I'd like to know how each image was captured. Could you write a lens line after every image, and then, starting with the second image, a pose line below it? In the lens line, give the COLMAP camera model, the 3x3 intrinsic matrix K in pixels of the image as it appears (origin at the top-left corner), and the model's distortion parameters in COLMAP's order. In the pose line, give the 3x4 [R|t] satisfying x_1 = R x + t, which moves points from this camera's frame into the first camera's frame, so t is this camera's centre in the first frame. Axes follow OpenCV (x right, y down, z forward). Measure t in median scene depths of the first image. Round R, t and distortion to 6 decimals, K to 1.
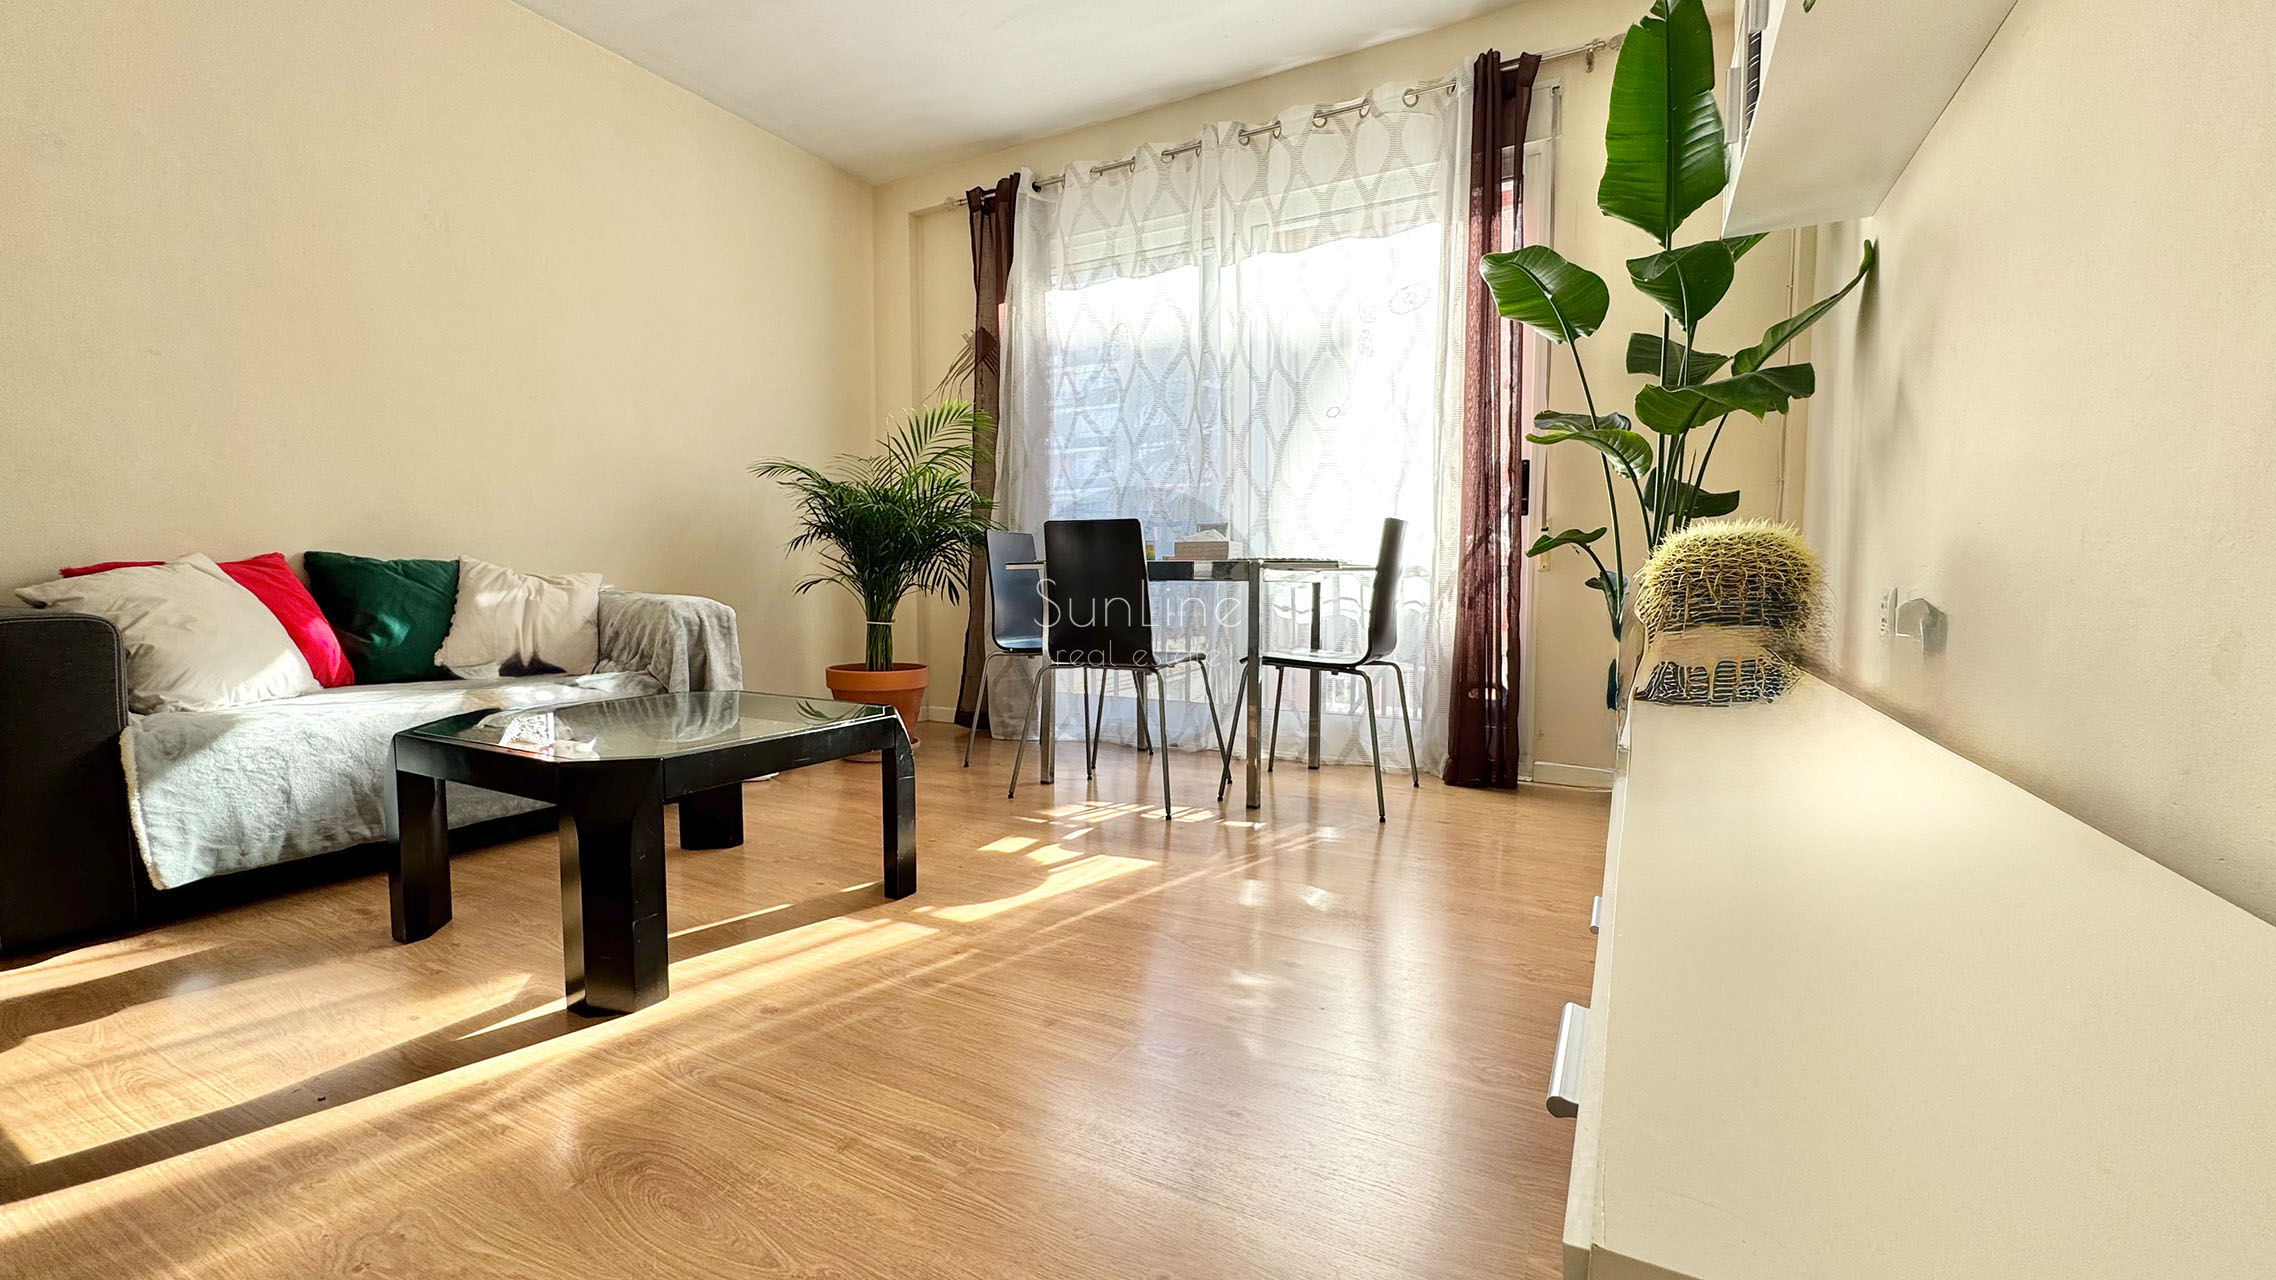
lens RADIAL K [[908.0, 0, 1133.8], [0, 908.0, 638.7], [0, 0, 1]] dist [-0.004985, -0.000133]
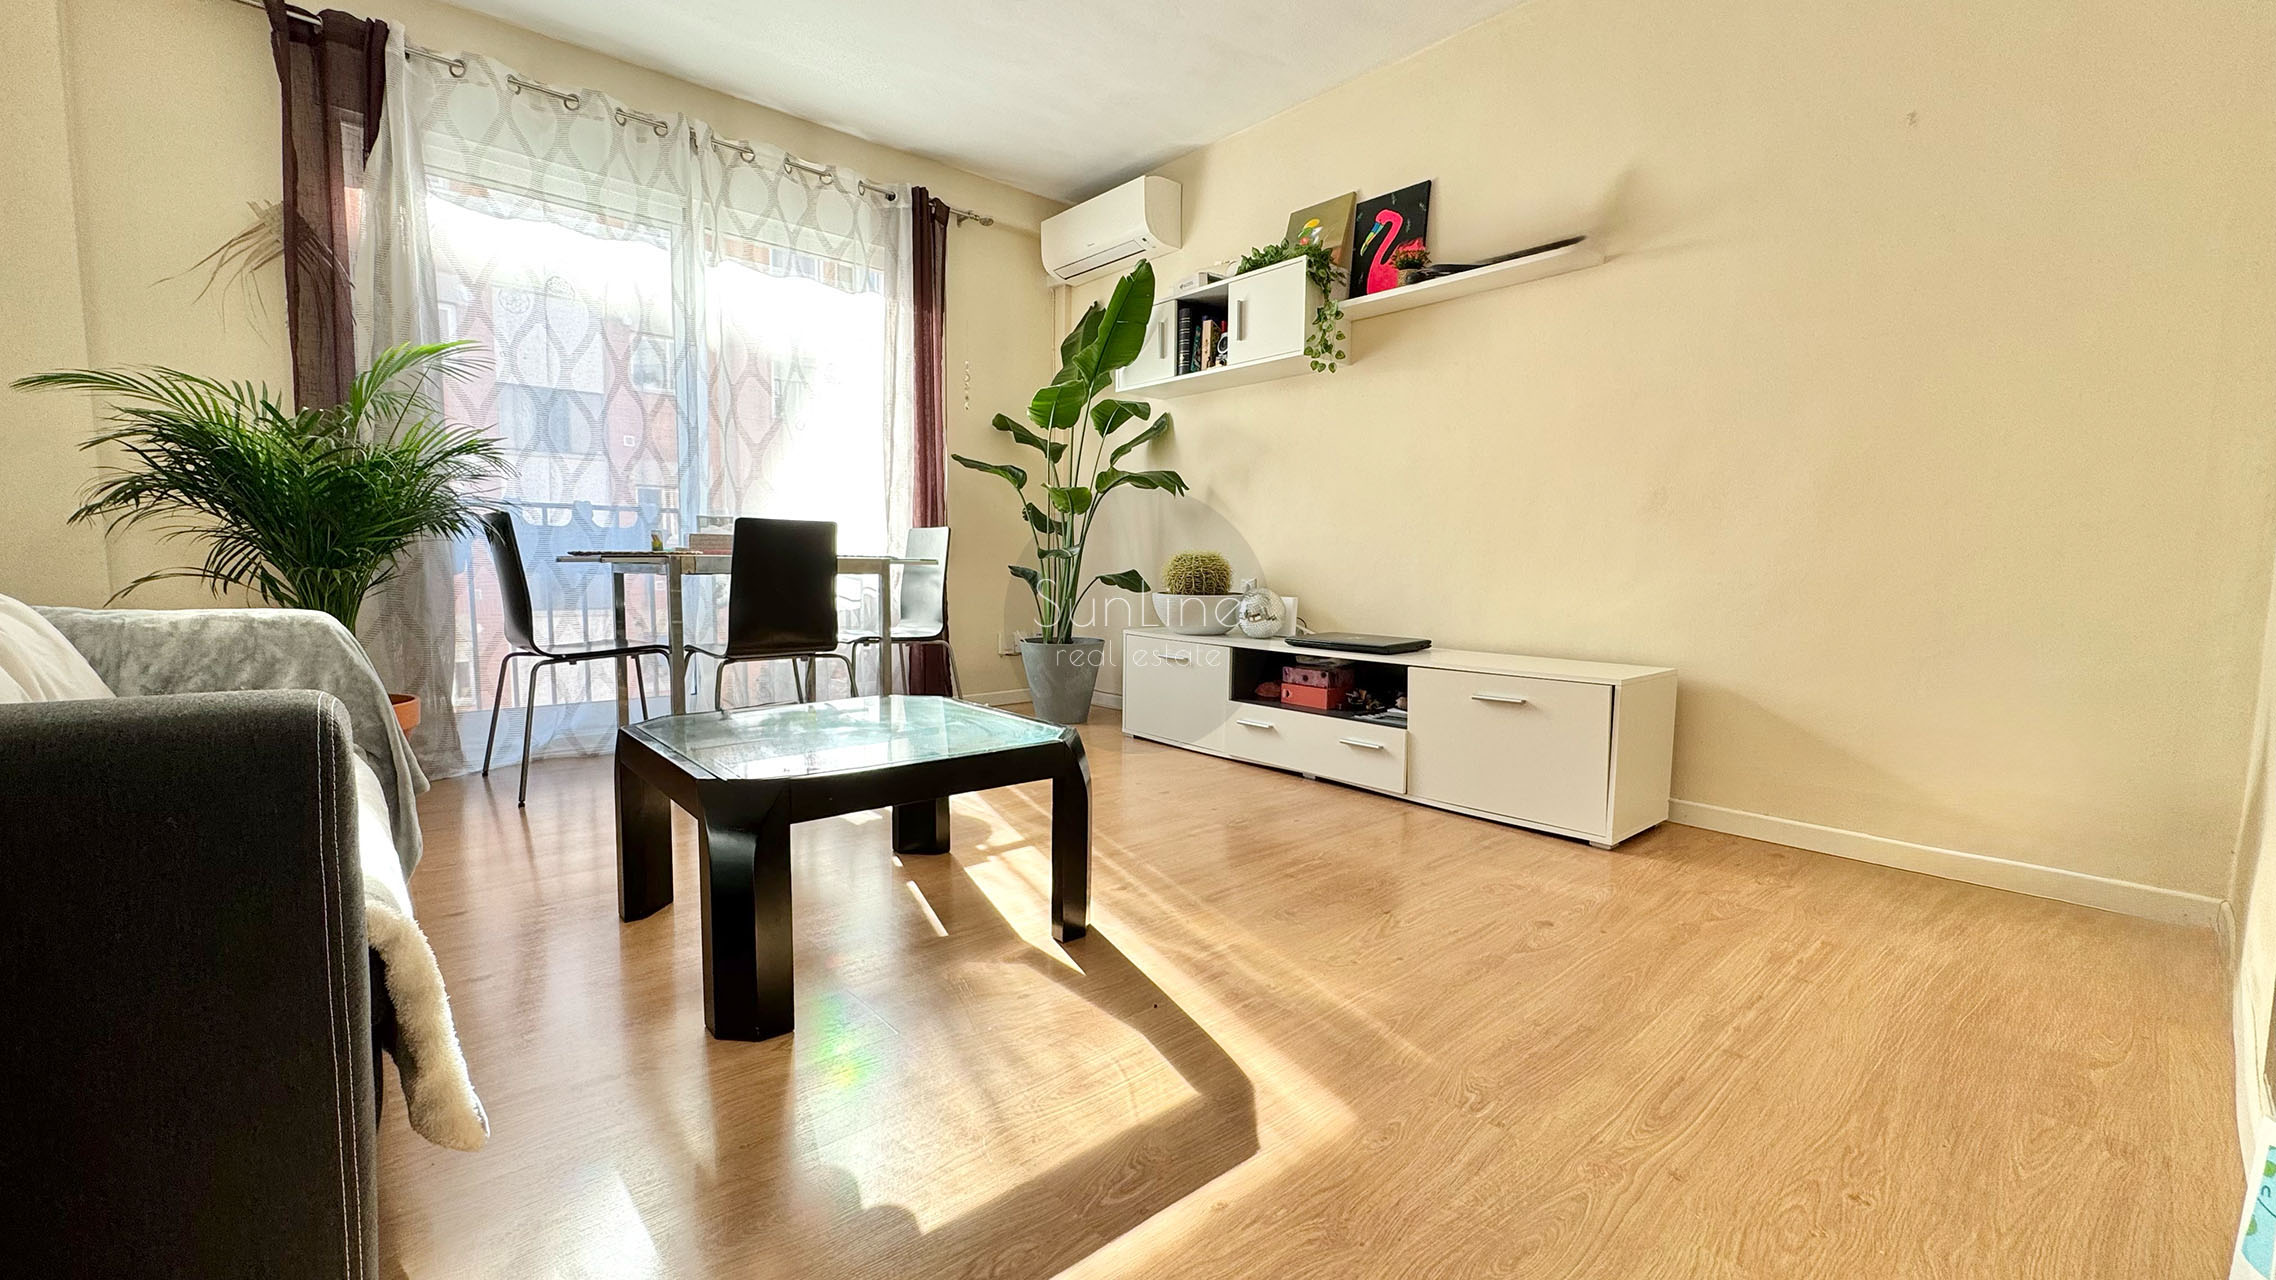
lens RADIAL K [[908.0, 0, 1133.8], [0, 908.0, 638.7], [0, 0, 1]] dist [-0.004985, -0.000133]
pose [[0.348260, -0.077643, 0.934177, -0.937961], [0.045853, 0.996782, 0.065752, -0.044375], [-0.936276, 0.019936, 0.350700, 0.255213]]
